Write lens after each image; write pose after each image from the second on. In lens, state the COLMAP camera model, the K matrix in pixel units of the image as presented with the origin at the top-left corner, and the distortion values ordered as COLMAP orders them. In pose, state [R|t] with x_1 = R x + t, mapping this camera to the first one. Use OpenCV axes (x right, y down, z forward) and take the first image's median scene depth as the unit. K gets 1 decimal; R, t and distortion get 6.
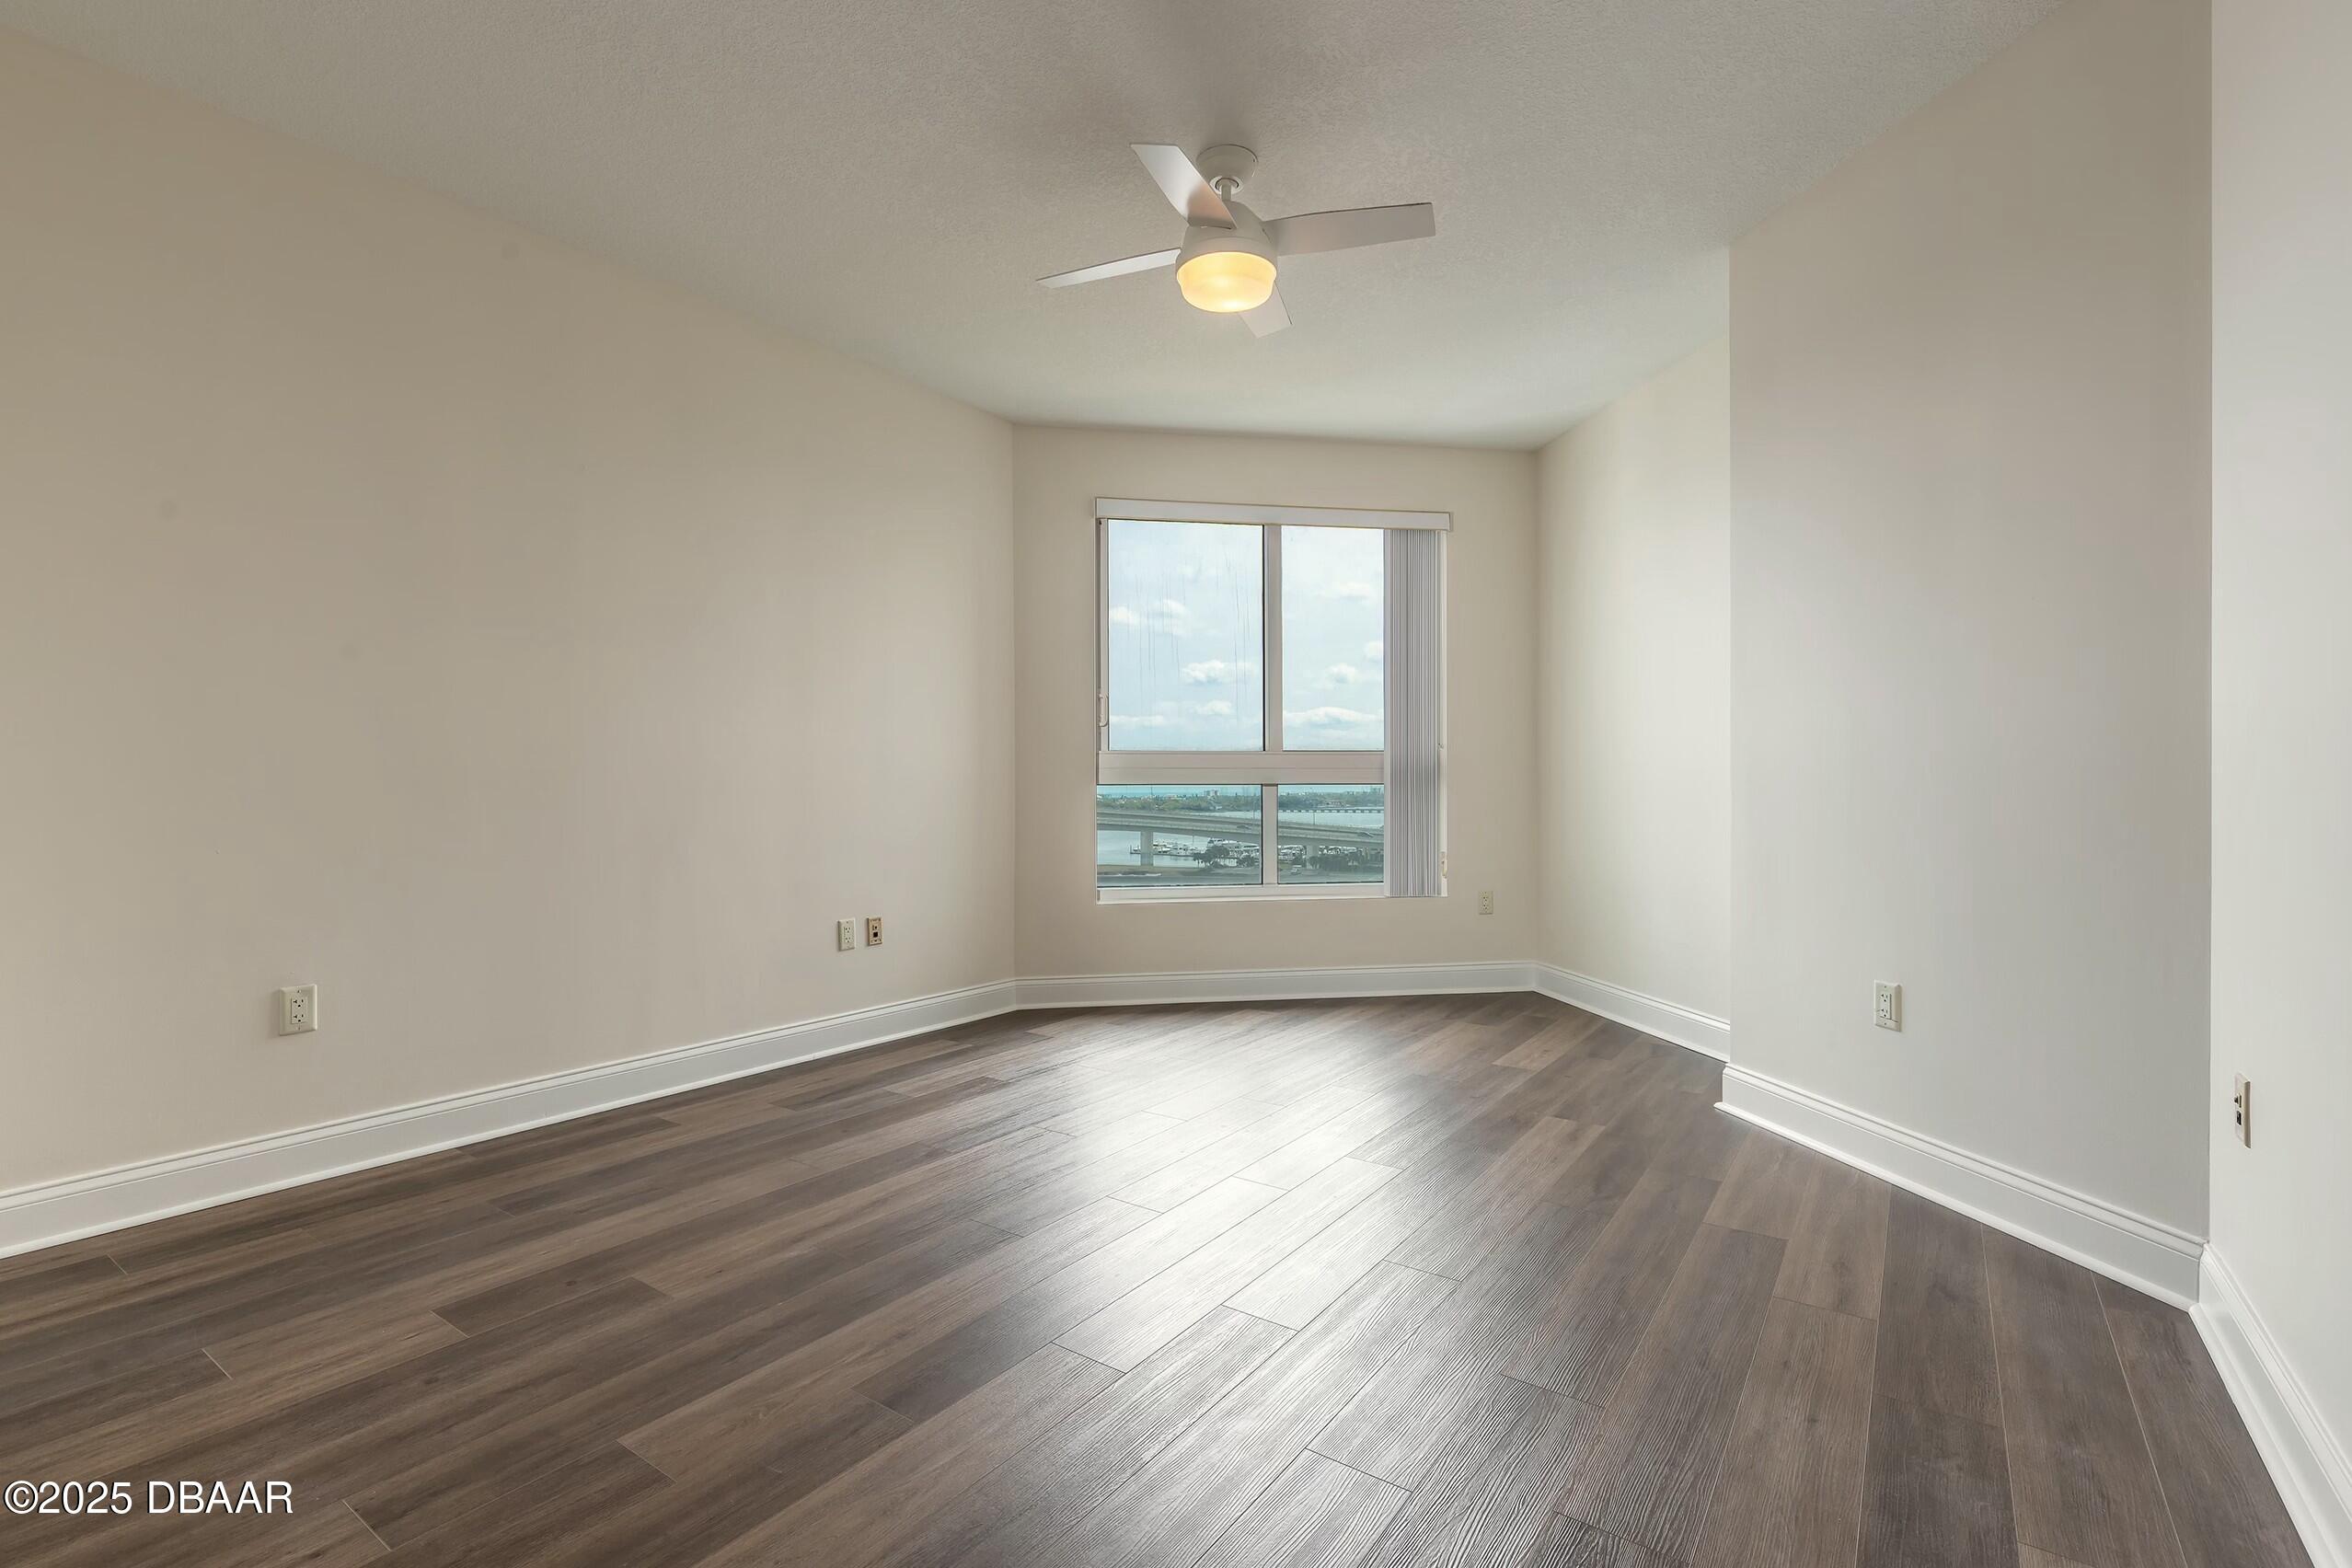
lens RADIAL K [[1060.7, 0, 1188.3], [0, 1060.7, 783.1], [0, 0, 1]] dist [0.009202, -0.002182]
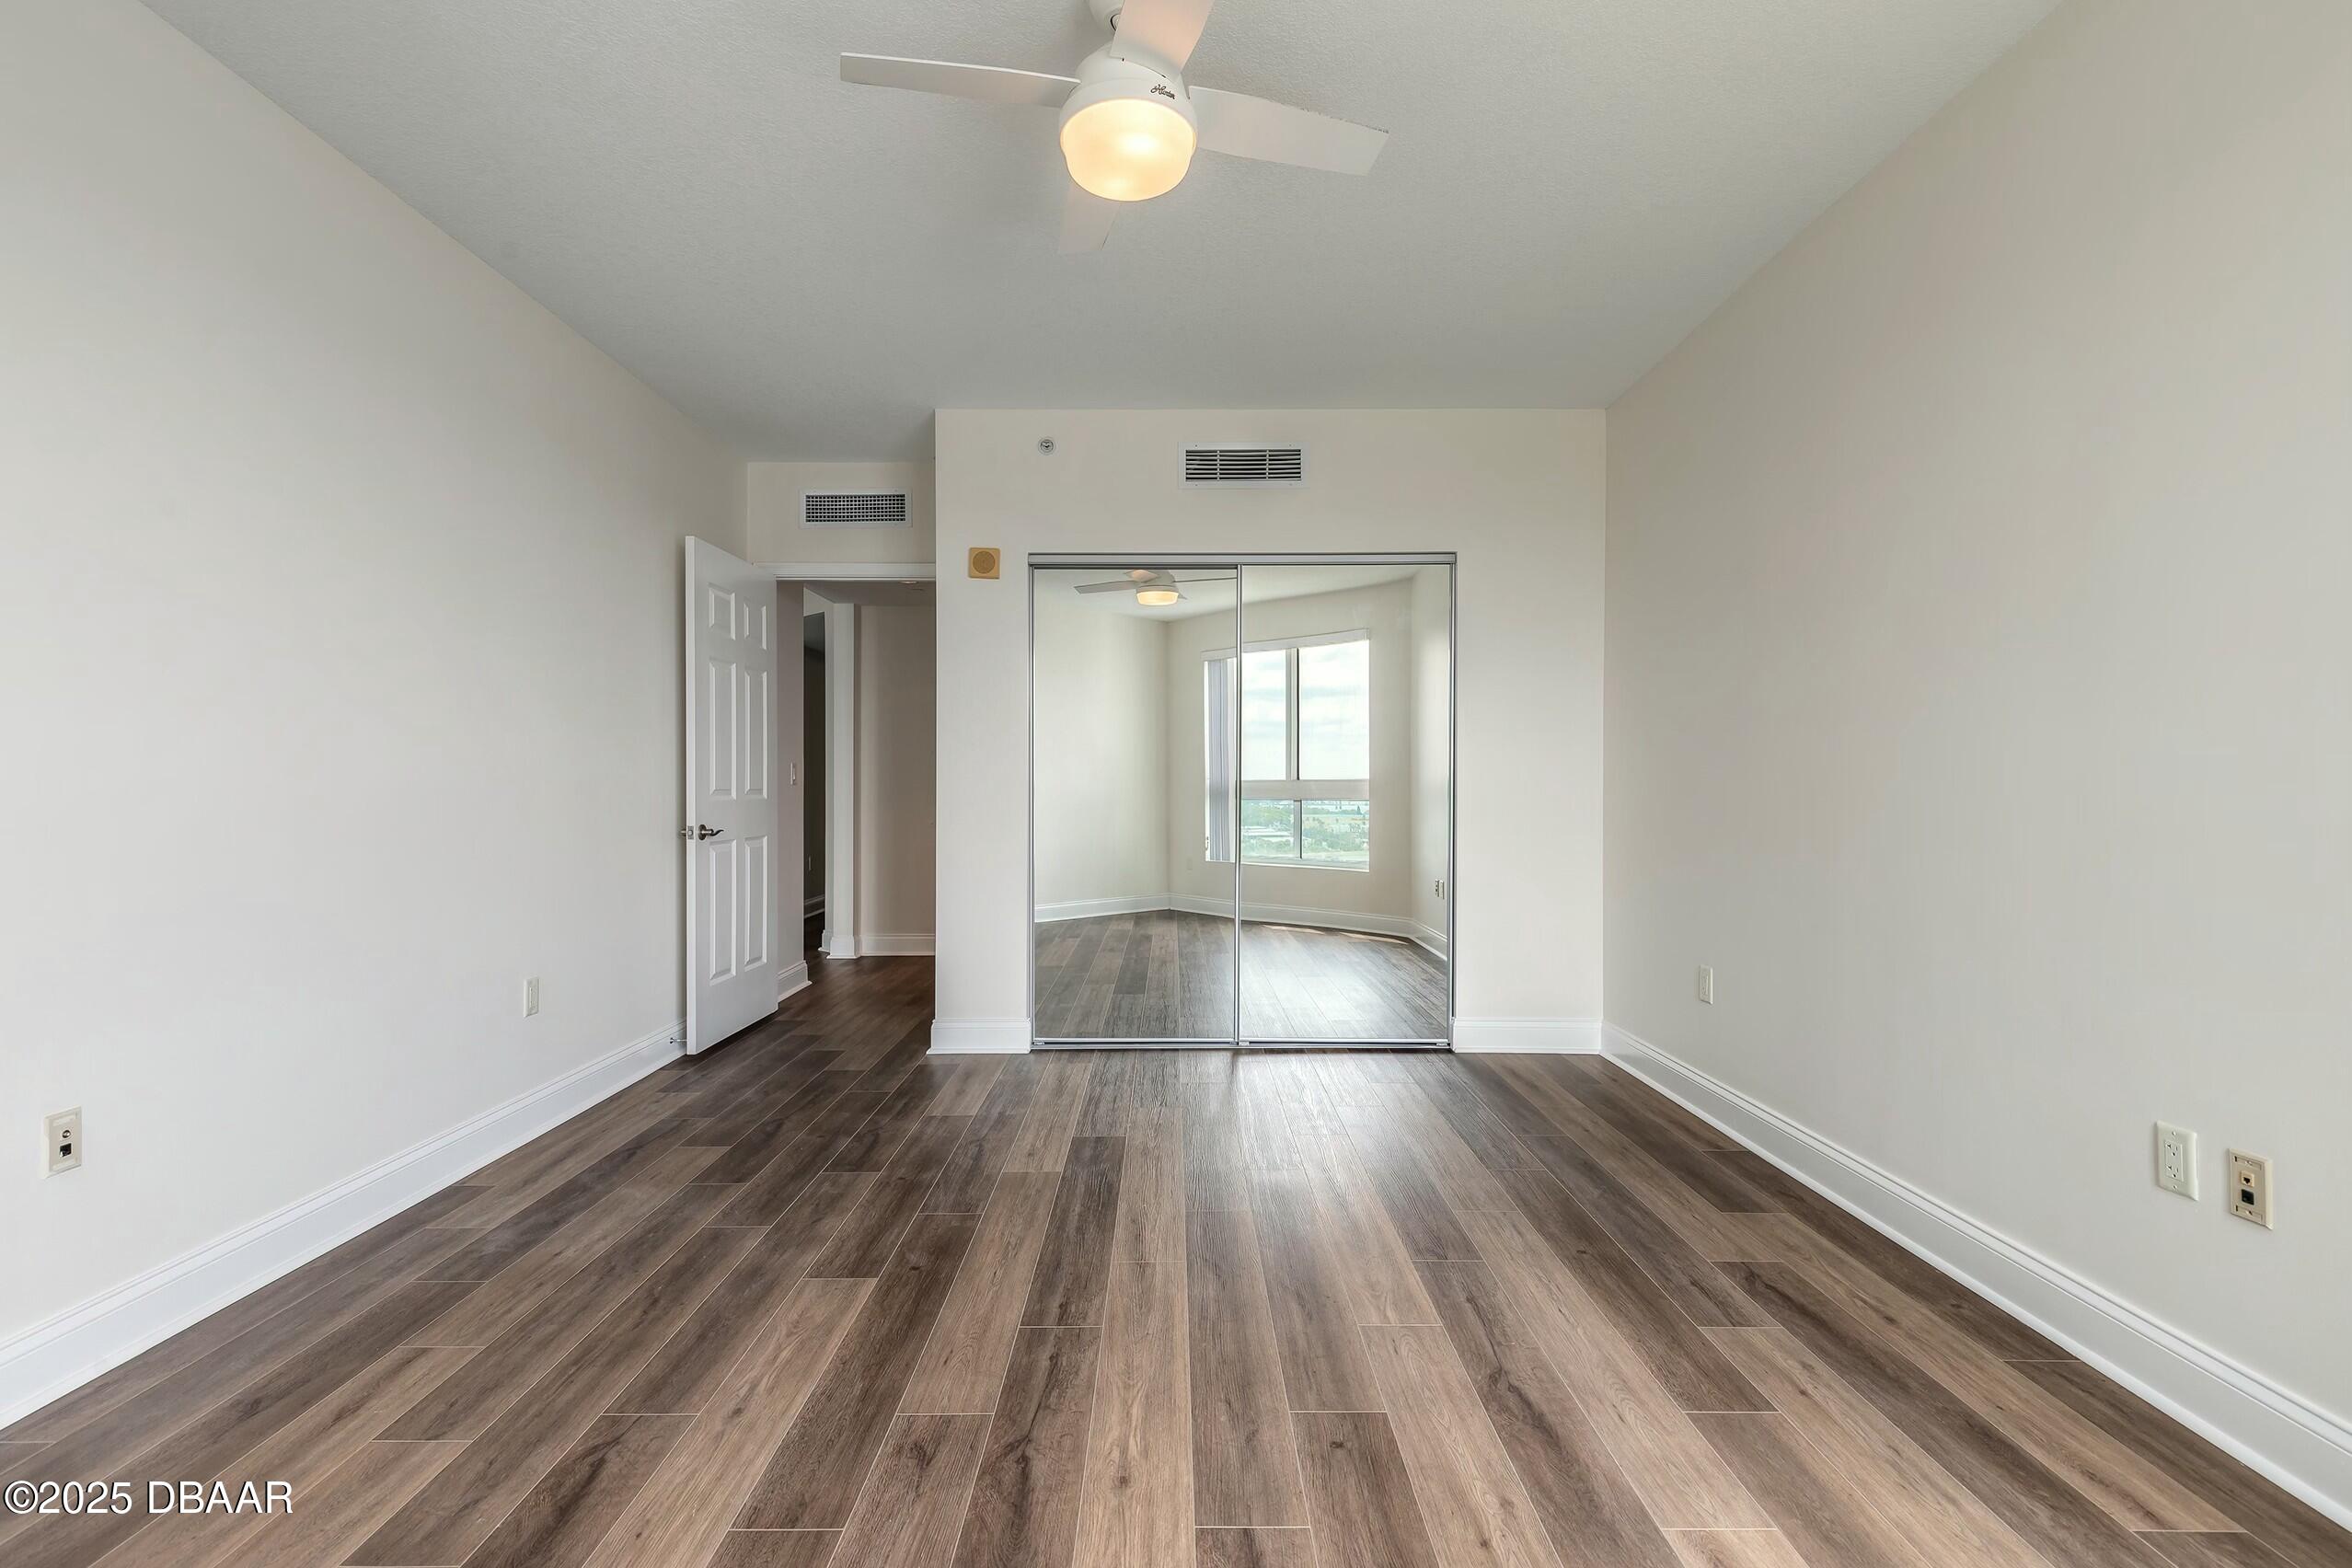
lens RADIAL K [[1060.7, 0, 1171.3], [0, 1060.7, 782.3], [0, 0, 1]] dist [0.009202, -0.002182]
pose [[-0.818427, 0.001731, -0.574608, 0.474587], [0.004855, 0.999981, -0.003902, -0.036185], [0.574590, -0.005983, -0.818419, 1.752095]]
